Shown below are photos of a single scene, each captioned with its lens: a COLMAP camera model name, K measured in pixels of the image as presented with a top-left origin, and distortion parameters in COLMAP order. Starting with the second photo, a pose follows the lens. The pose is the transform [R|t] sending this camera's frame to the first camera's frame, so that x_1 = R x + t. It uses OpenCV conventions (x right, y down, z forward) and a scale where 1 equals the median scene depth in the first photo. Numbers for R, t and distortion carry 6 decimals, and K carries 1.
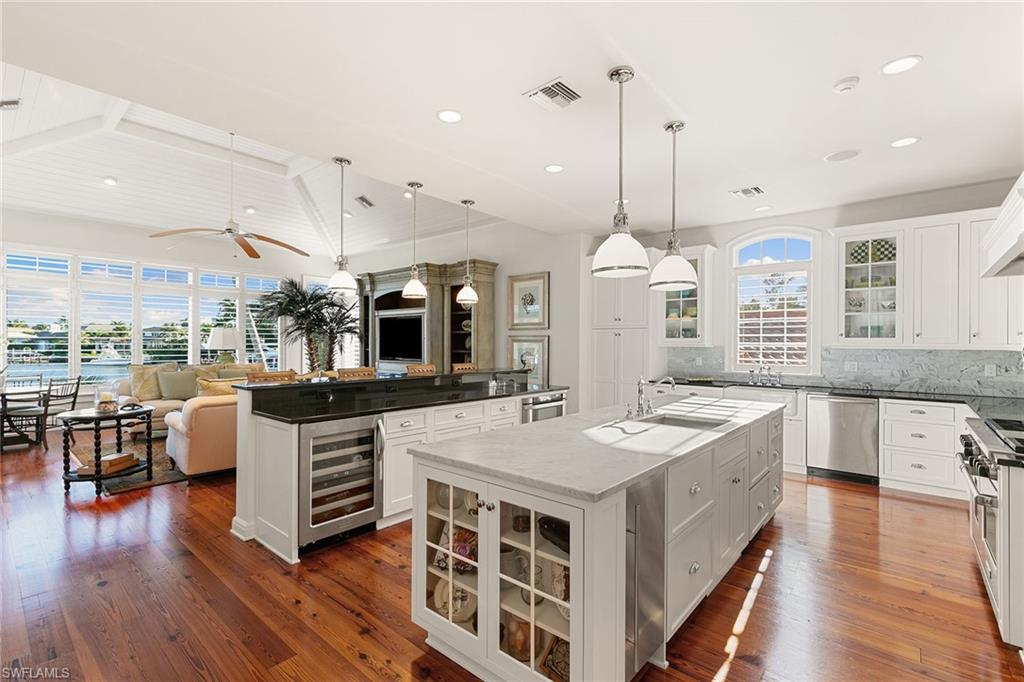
lens RADIAL K [[466.3, 0, 509.6], [0, 466.3, 343.5], [0, 0, 1]] dist [0.005794, 0.000450]
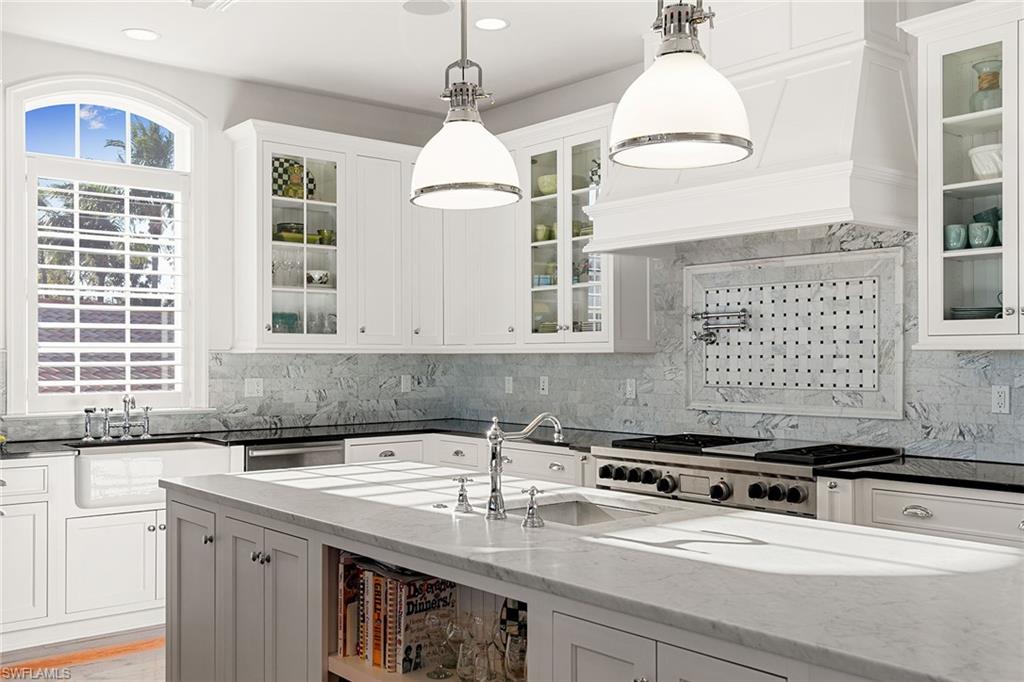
lens RADIAL K [[975.8, 0, 509.2], [0, 975.8, 353.3], [0, 0, 1]] dist [0.001368, -0.002265]
pose [[0.160002, -0.001568, 0.987115, -0.285346], [0.006897, 0.999976, 0.000471, 0.010361], [-0.987093, 0.006733, 0.160009, 0.483279]]
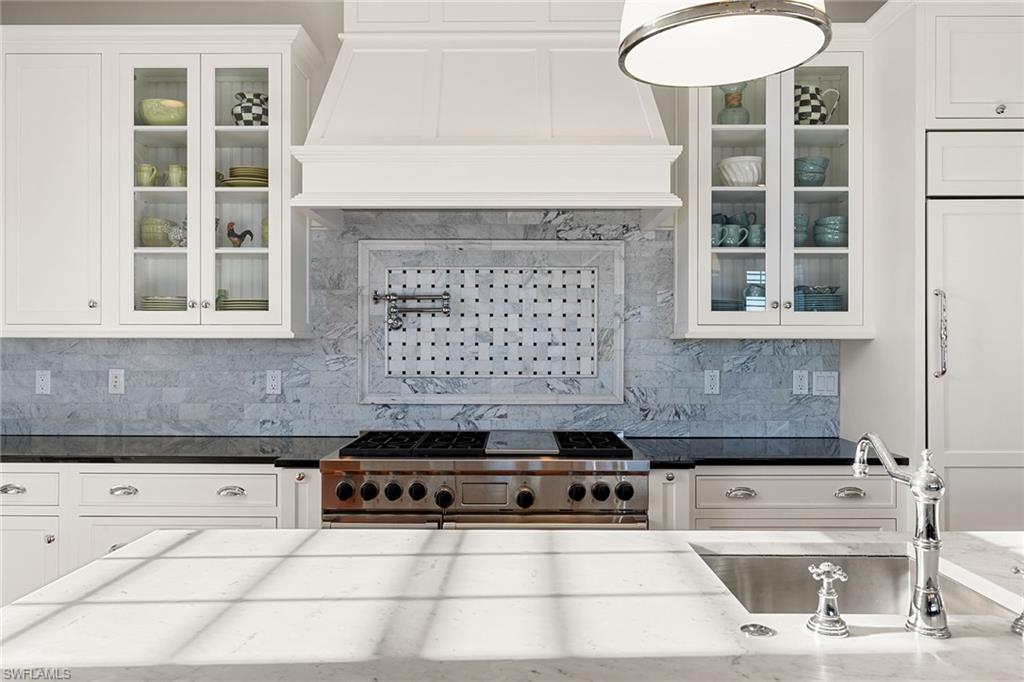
lens RADIAL K [[756.3, 0, 512.0], [0, 756.3, 341.0], [0, 0, 1]] dist [-0.000914, -0.000399]
pose [[-0.650296, -0.001439, 0.759680, 0.081579], [-0.001740, 0.999998, 0.000405, 0.012395], [-0.759679, -0.001058, -0.650297, 0.764631]]
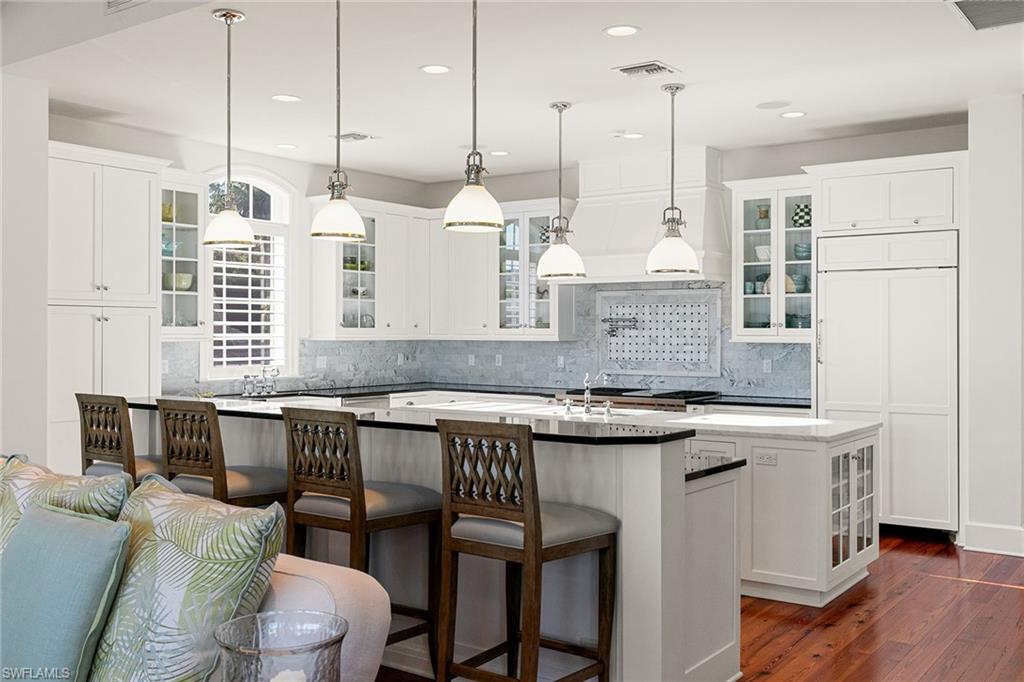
lens RADIAL K [[983.3, 0, 508.3], [0, 983.3, 326.4], [0, 0, 1]] dist [0.007551, -0.004936]
pose [[-0.090705, -0.000107, 0.995878, -0.917810], [0.001623, 0.999999, 0.000255, -0.012419], [-0.995877, 0.001640, -0.090704, 0.747318]]
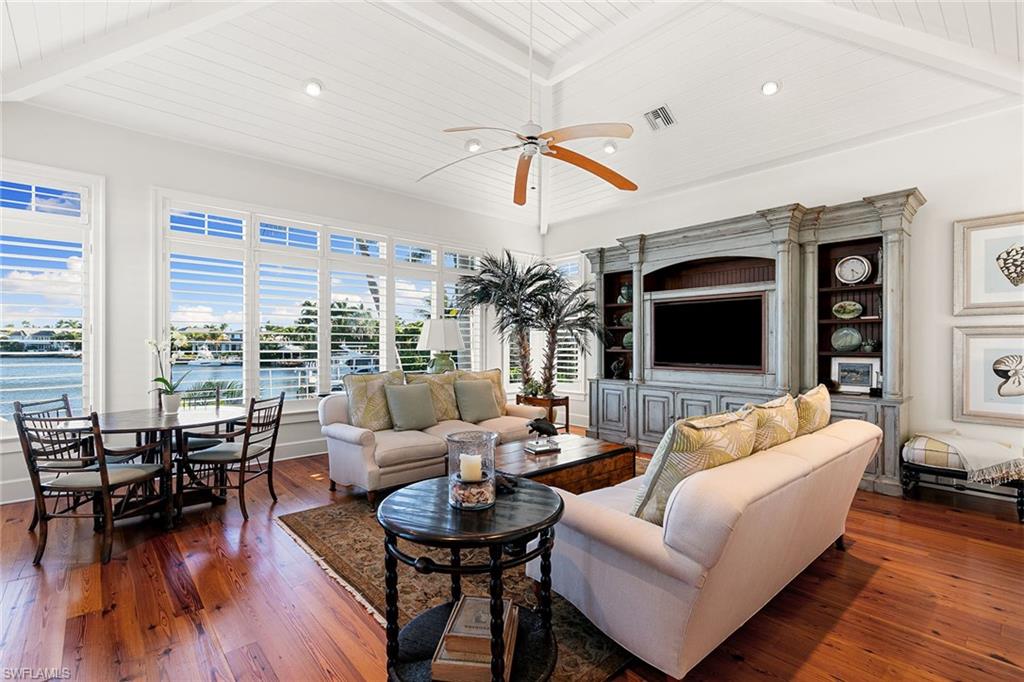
lens RADIAL K [[466.3, 0, 509.6], [0, 466.3, 343.5], [0, 0, 1]] dist [0.005794, 0.000450]
pose [[0.991867, 0.000195, -0.127275, -0.598624], [-0.000698, 0.999992, -0.003907, 0.008876], [0.127274, 0.003964, 0.991860, 0.473214]]
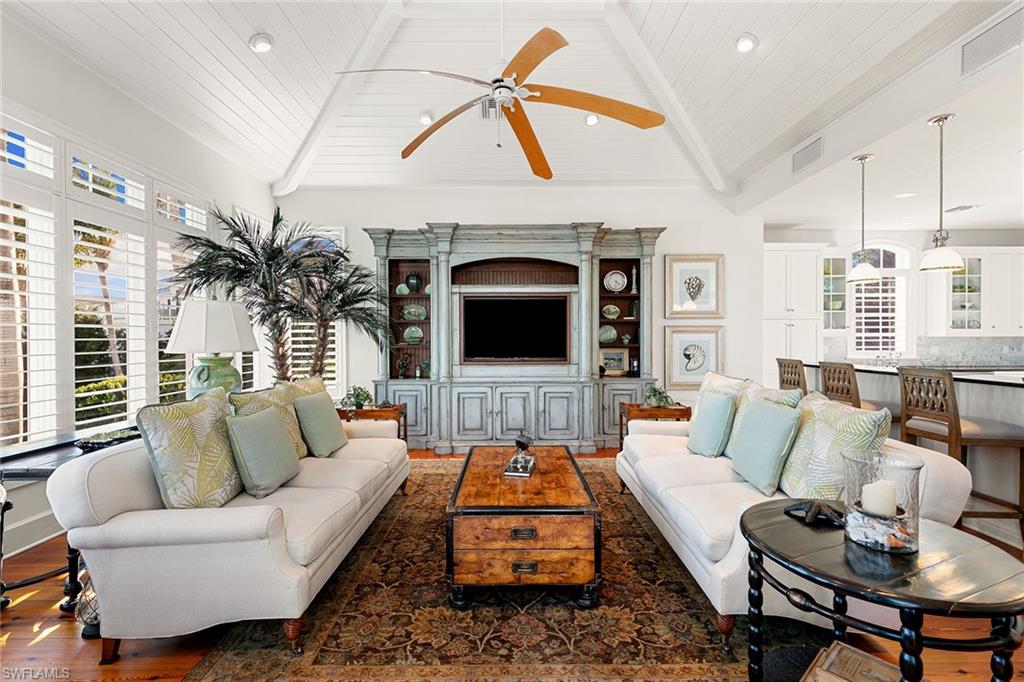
lens RADIAL K [[458.7, 0, 511.1], [0, 458.7, 343.0], [0, 0, 1]] dist [0.004697, -0.000088]
pose [[0.751691, -0.012561, 0.659396, -0.971080], [0.007938, 0.999919, 0.009999, 0.004938], [-0.659468, -0.002282, 0.751729, 0.725683]]
